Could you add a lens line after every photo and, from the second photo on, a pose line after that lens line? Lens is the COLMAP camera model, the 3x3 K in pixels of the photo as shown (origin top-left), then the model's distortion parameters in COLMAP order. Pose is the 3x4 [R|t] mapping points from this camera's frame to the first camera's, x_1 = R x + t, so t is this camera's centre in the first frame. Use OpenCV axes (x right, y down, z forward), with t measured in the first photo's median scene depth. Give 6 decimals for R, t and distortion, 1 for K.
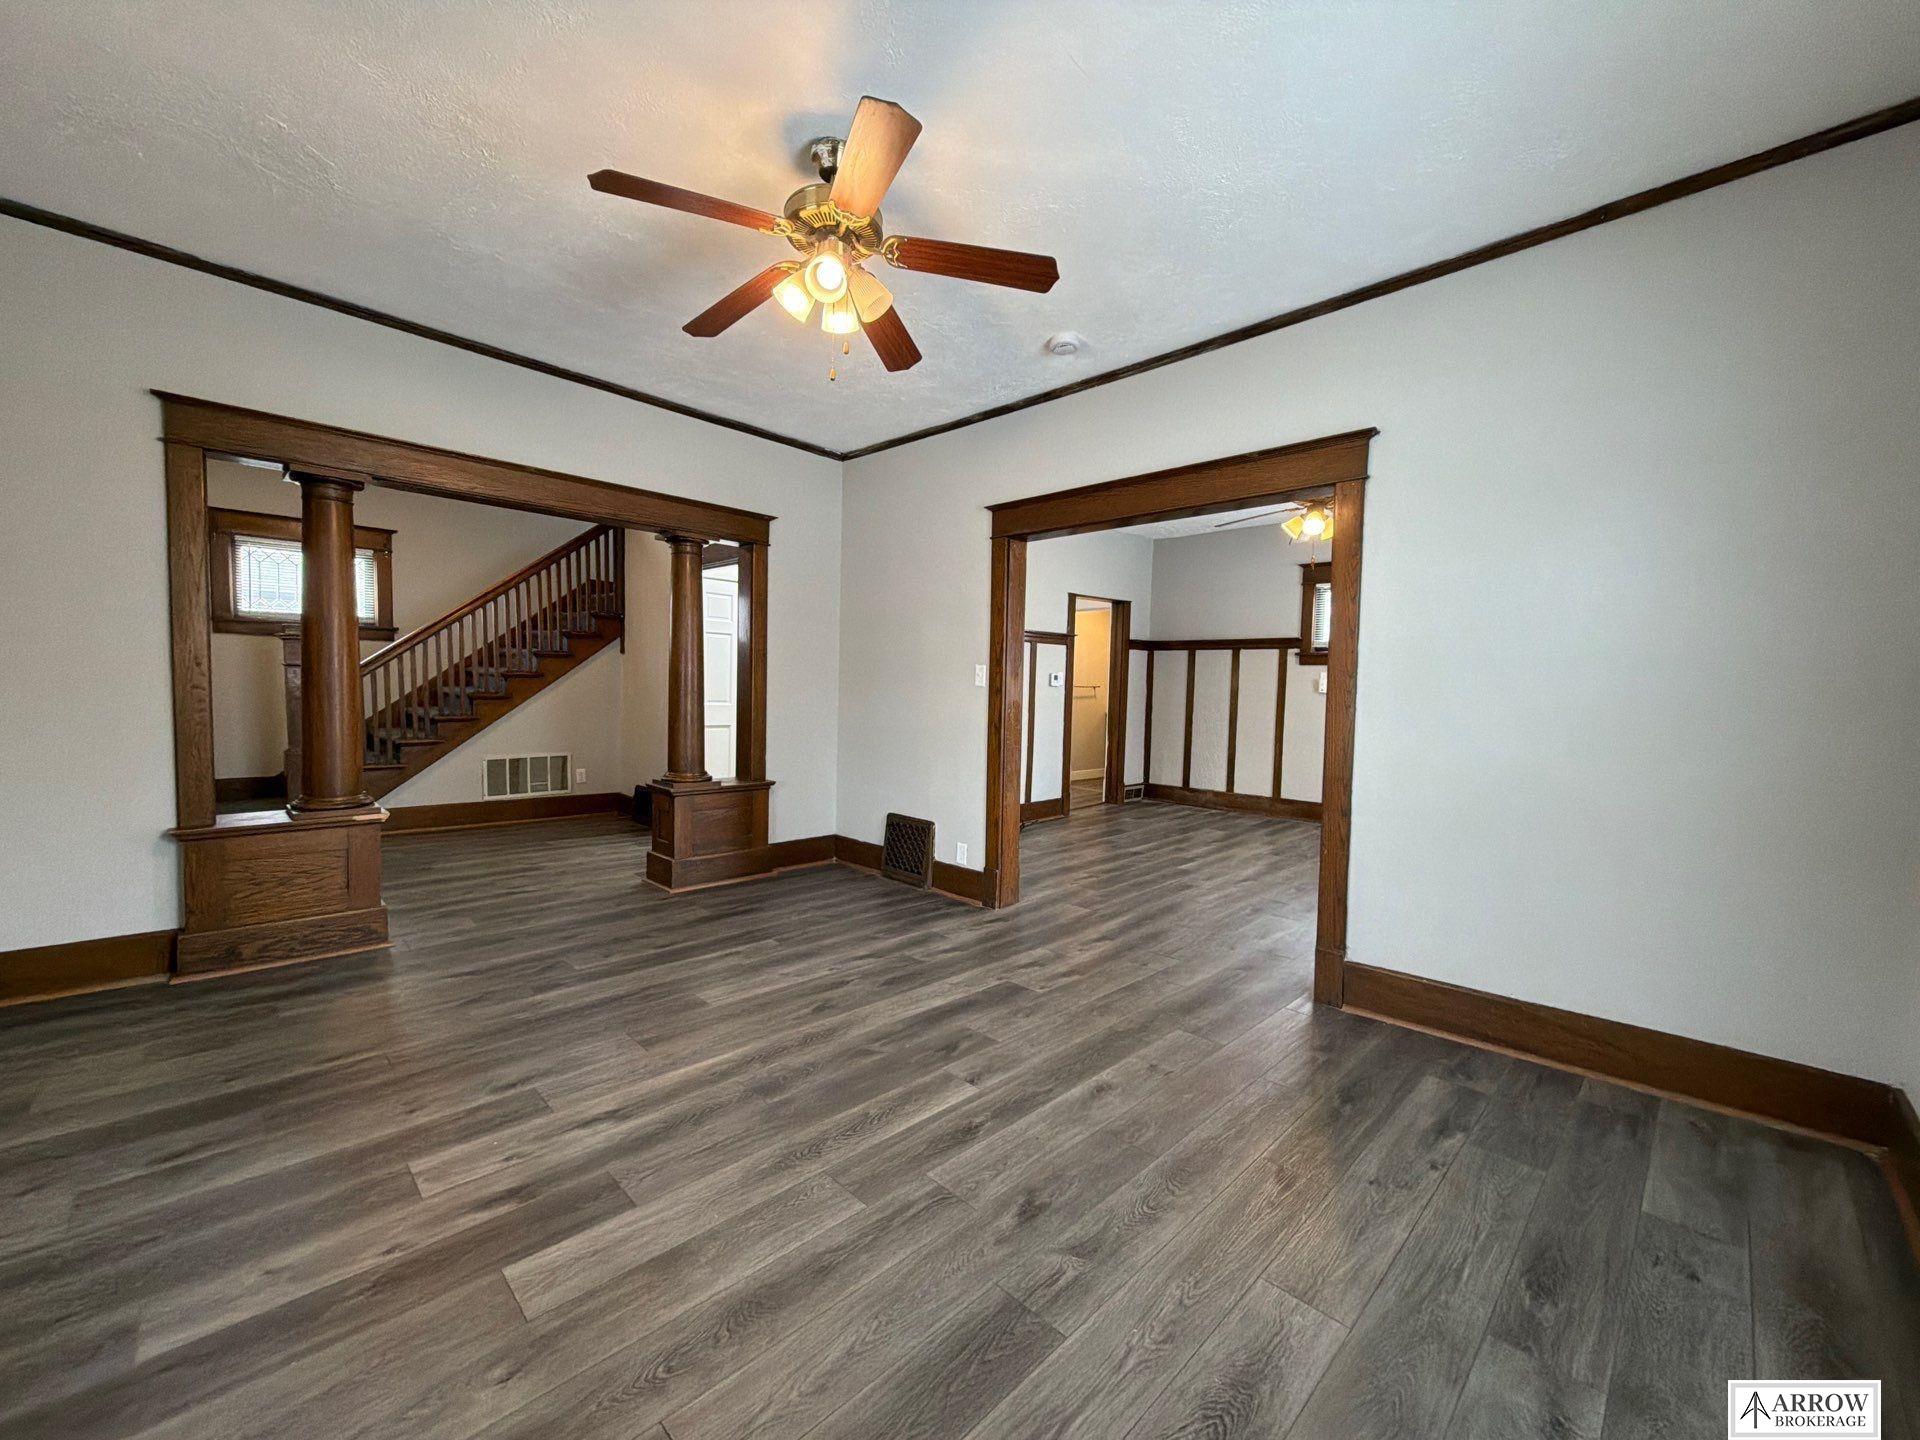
lens RADIAL K [[764.7, 0, 961.4], [0, 764.7, 724.1], [0, 0, 1]] dist [-0.000807, -0.000041]
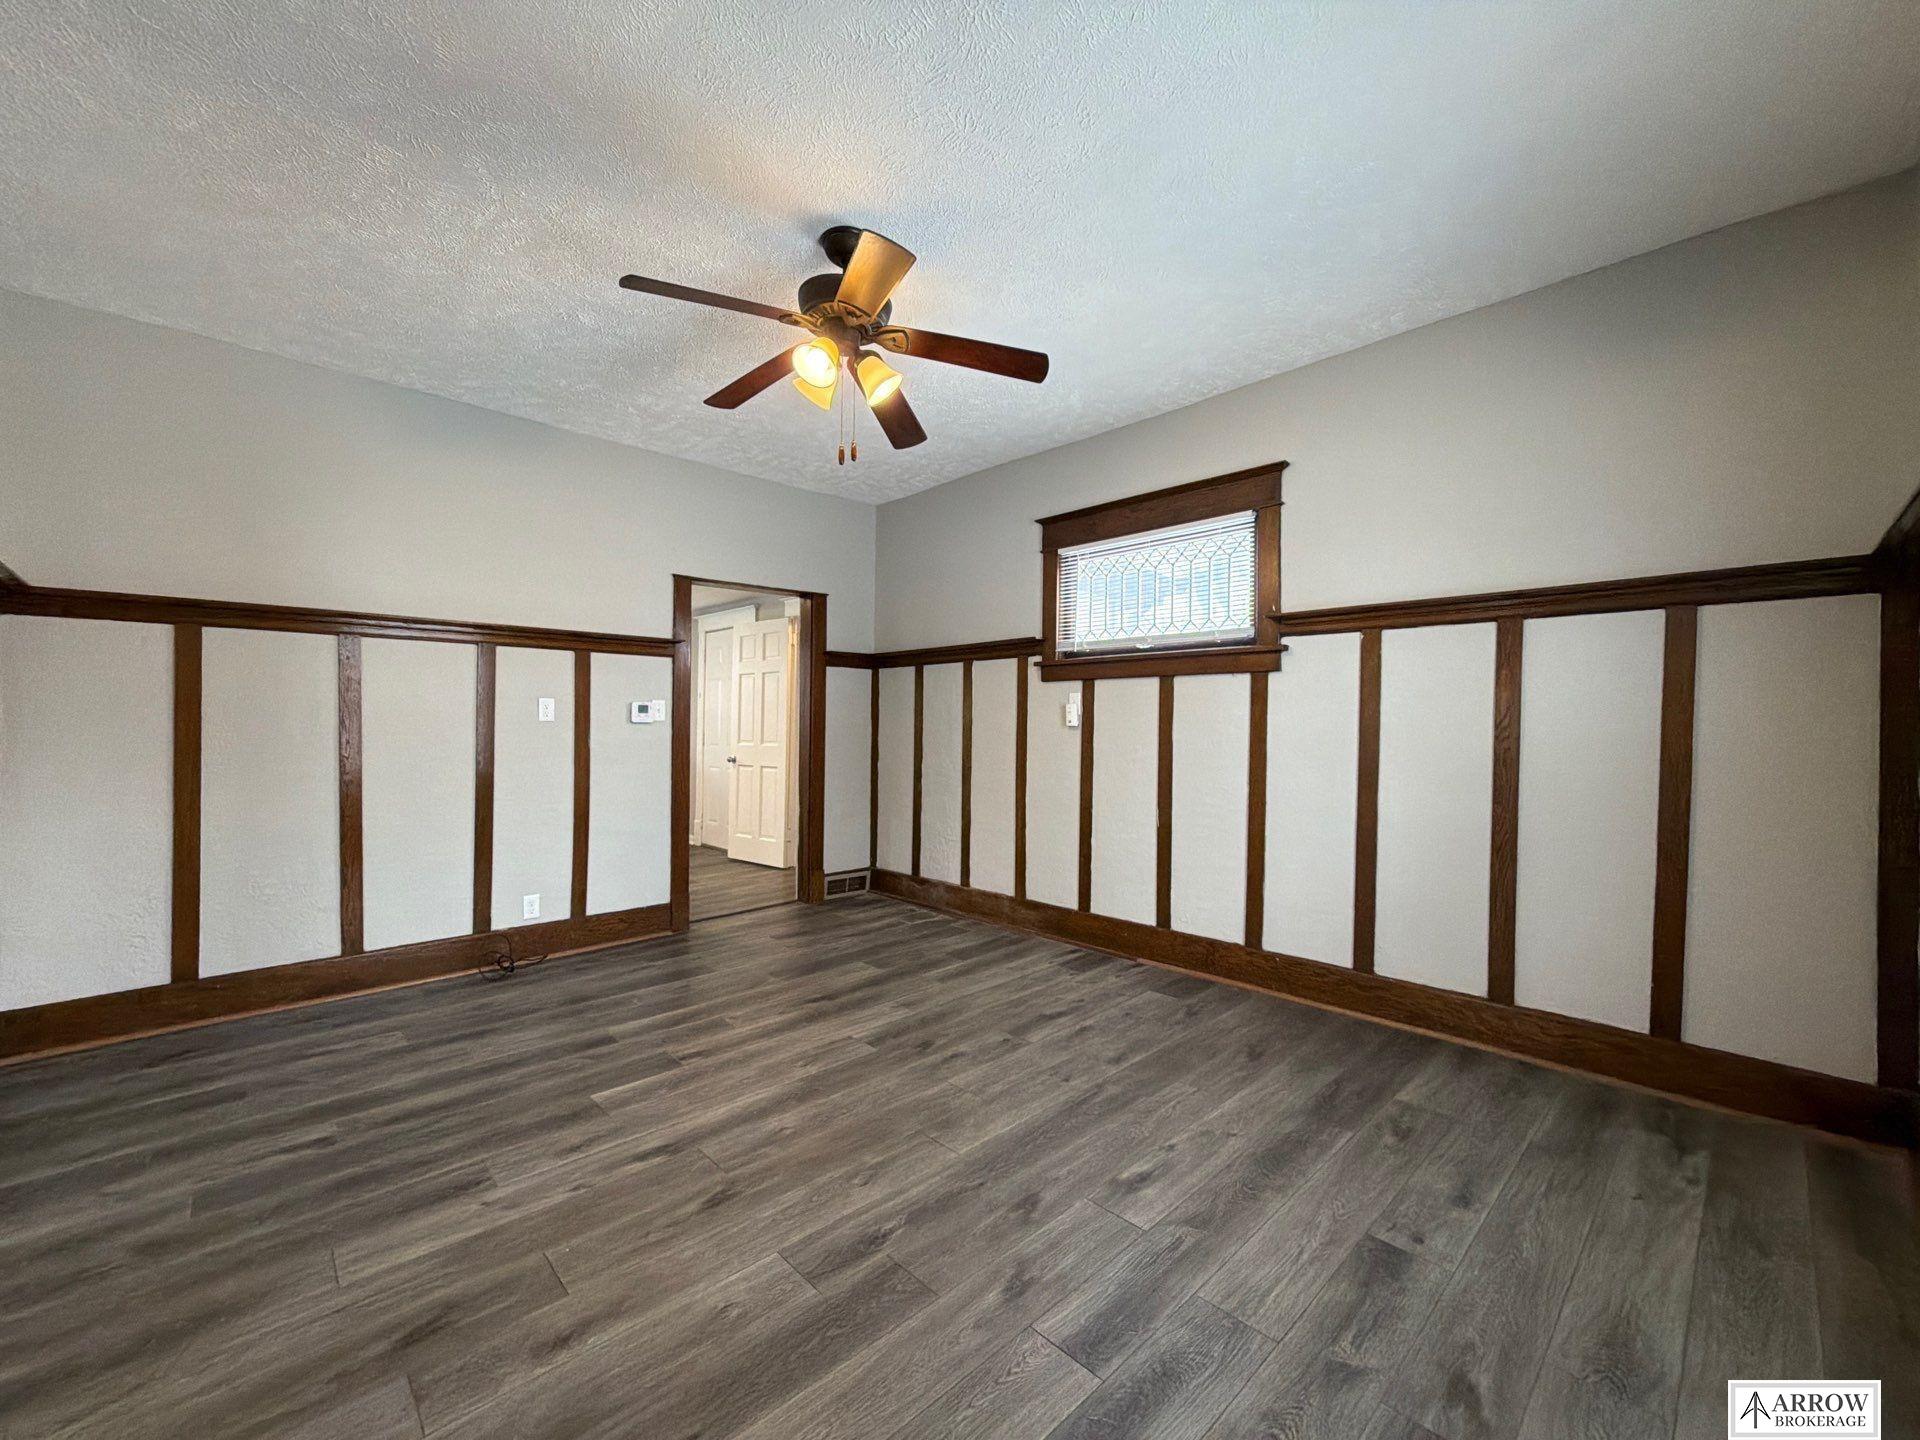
lens RADIAL K [[764.7, 0, 961.4], [0, 764.7, 724.1], [0, 0, 1]] dist [-0.000807, -0.000041]
pose [[0.999534, -0.016427, -0.025727, 0.661677], [0.014895, 0.998167, -0.058652, -0.014096], [0.026643, 0.058242, 0.997947, 0.652046]]
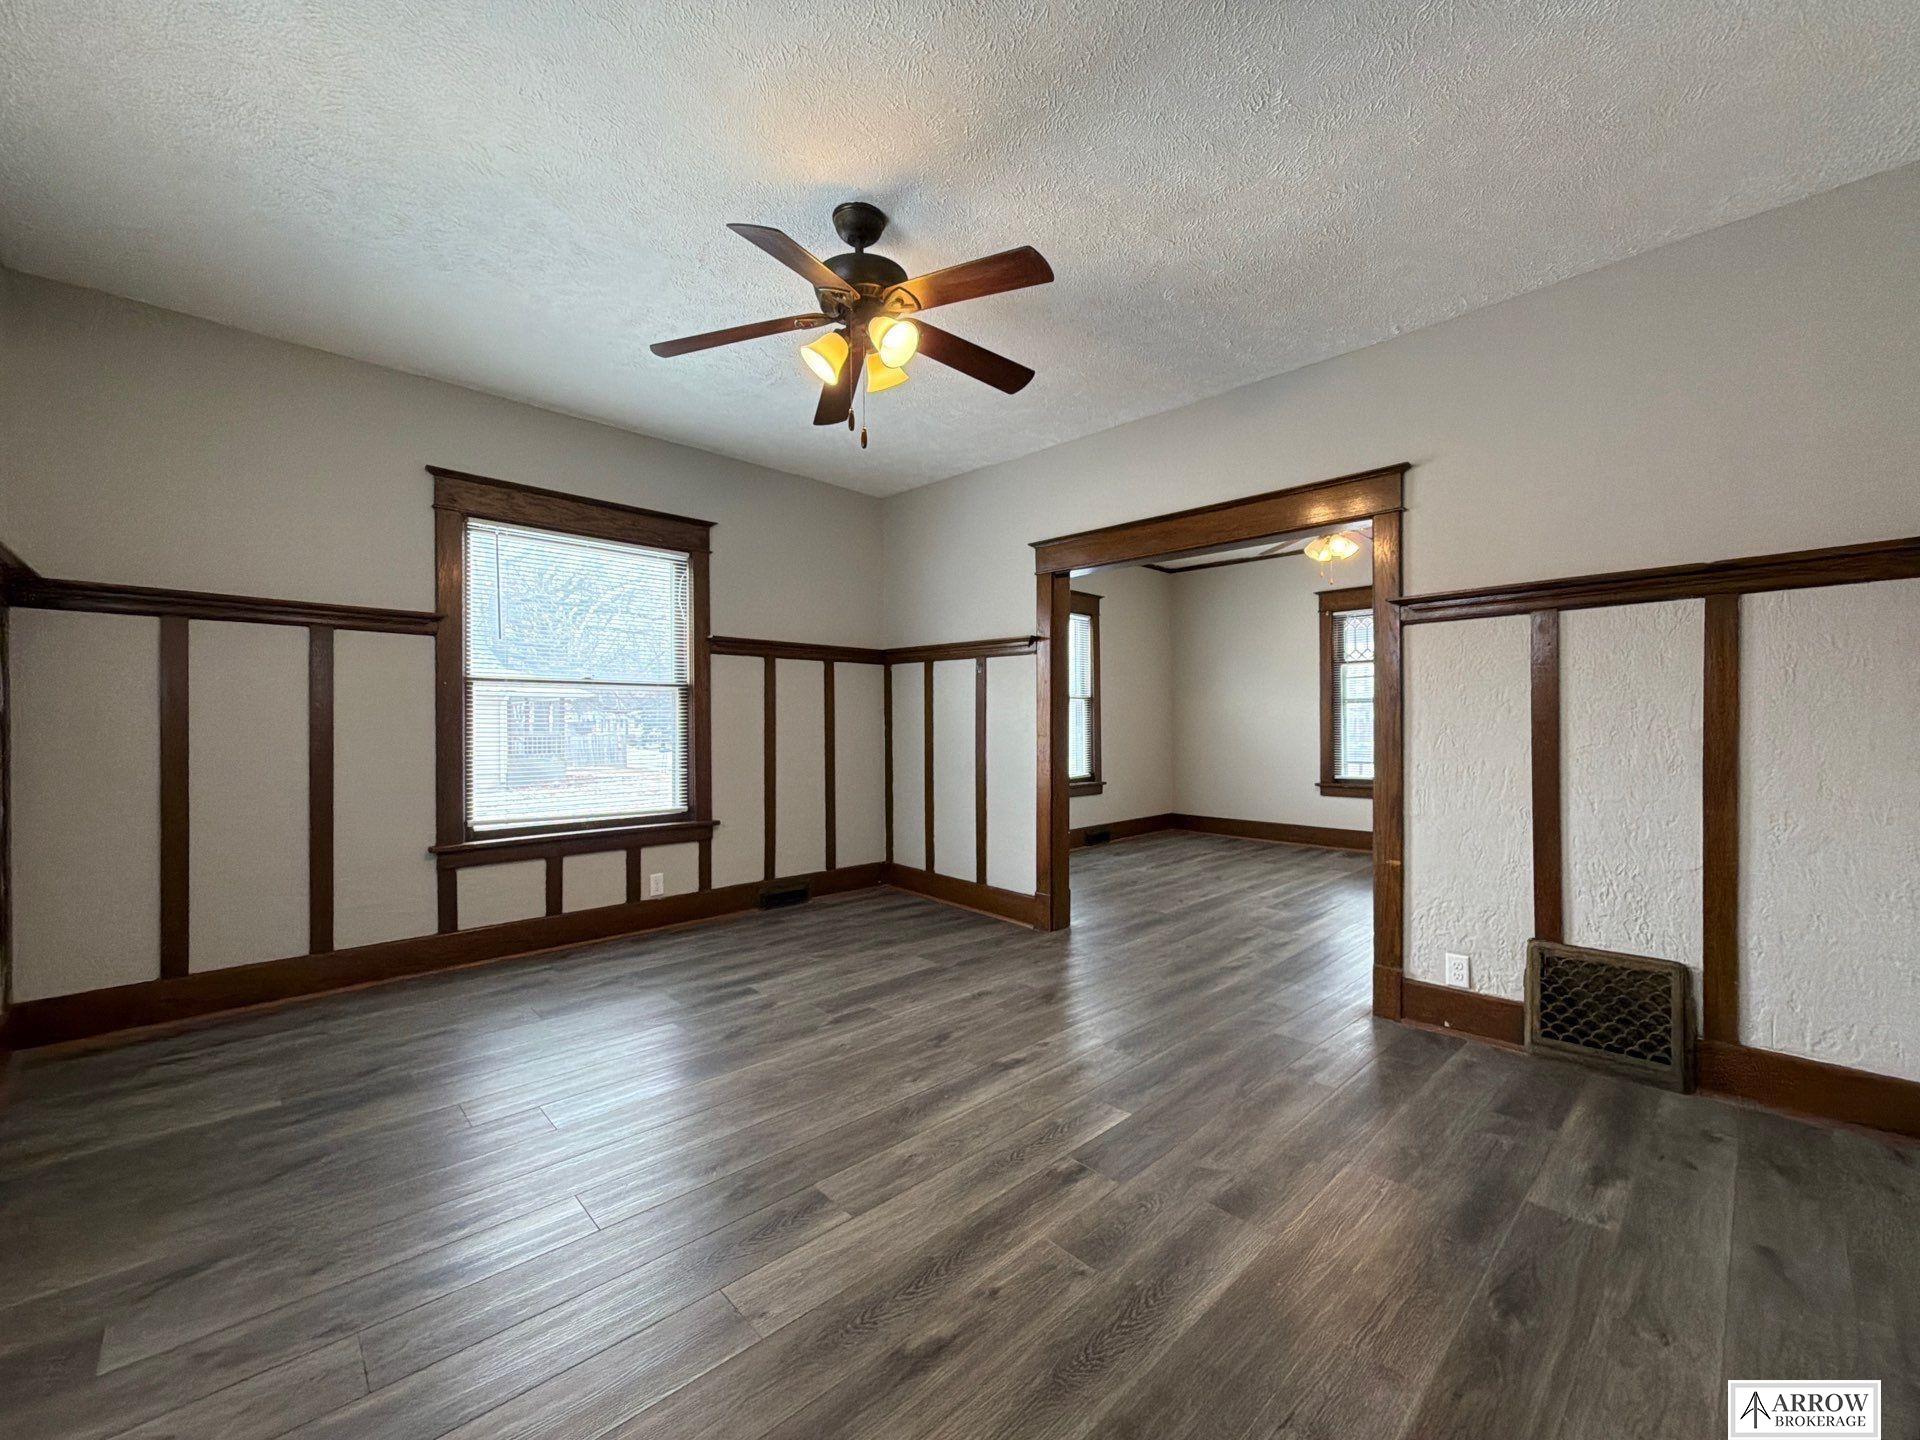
lens RADIAL K [[764.7, 0, 961.4], [0, 764.7, 724.1], [0, 0, 1]] dist [-0.000807, -0.000041]
pose [[-0.999491, -0.019544, 0.025219, 0.468595], [-0.018132, 0.998319, 0.055044, -0.074603], [-0.026252, 0.054559, -0.998165, 1.792077]]
